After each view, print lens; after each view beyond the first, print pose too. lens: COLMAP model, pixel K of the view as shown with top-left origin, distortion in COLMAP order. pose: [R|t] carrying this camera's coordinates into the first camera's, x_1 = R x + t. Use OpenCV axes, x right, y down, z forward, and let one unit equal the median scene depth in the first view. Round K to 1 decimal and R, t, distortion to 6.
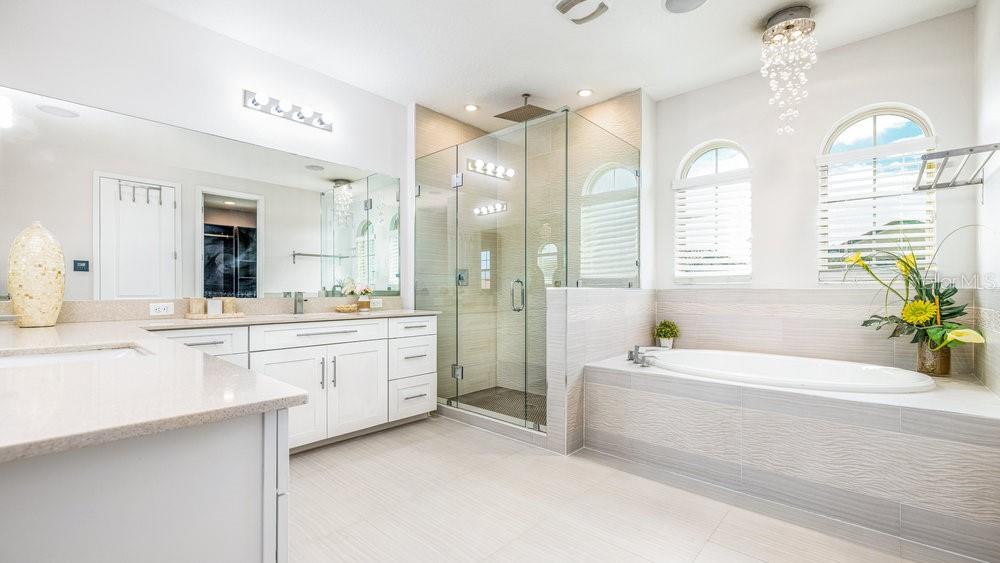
lens RADIAL K [[416.7, 0, 496.5], [0, 416.7, 297.1], [0, 0, 1]] dist [-0.014102, -0.000086]
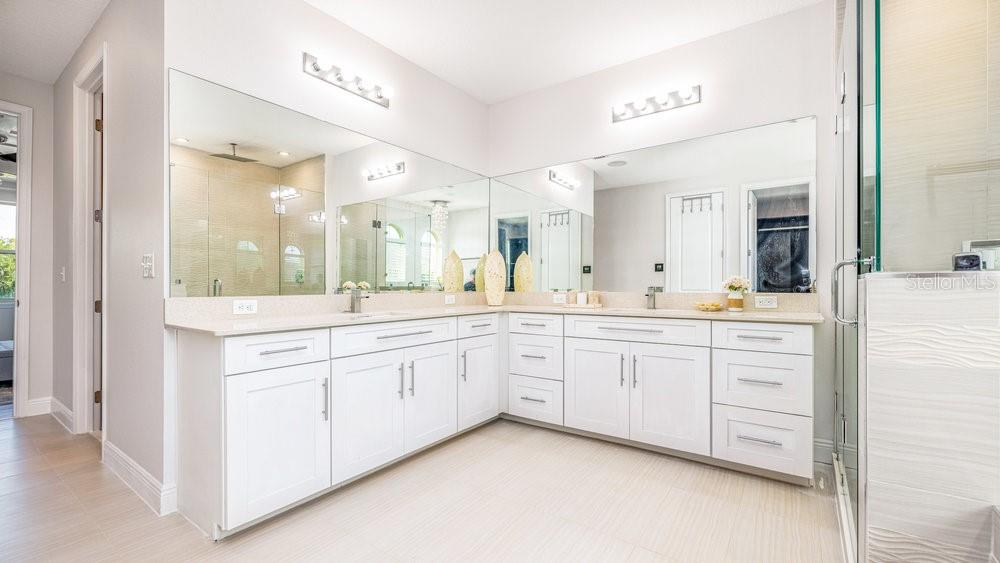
lens RADIAL K [[416.7, 0, 499.9], [0, 416.7, 282.0], [0, 0, 1]] dist [-0.014102, -0.000086]
pose [[0.102823, -0.011562, -0.994632, 0.298619], [-0.009961, 0.999870, -0.012652, -0.004956], [0.994650, 0.011208, 0.102695, 0.341366]]
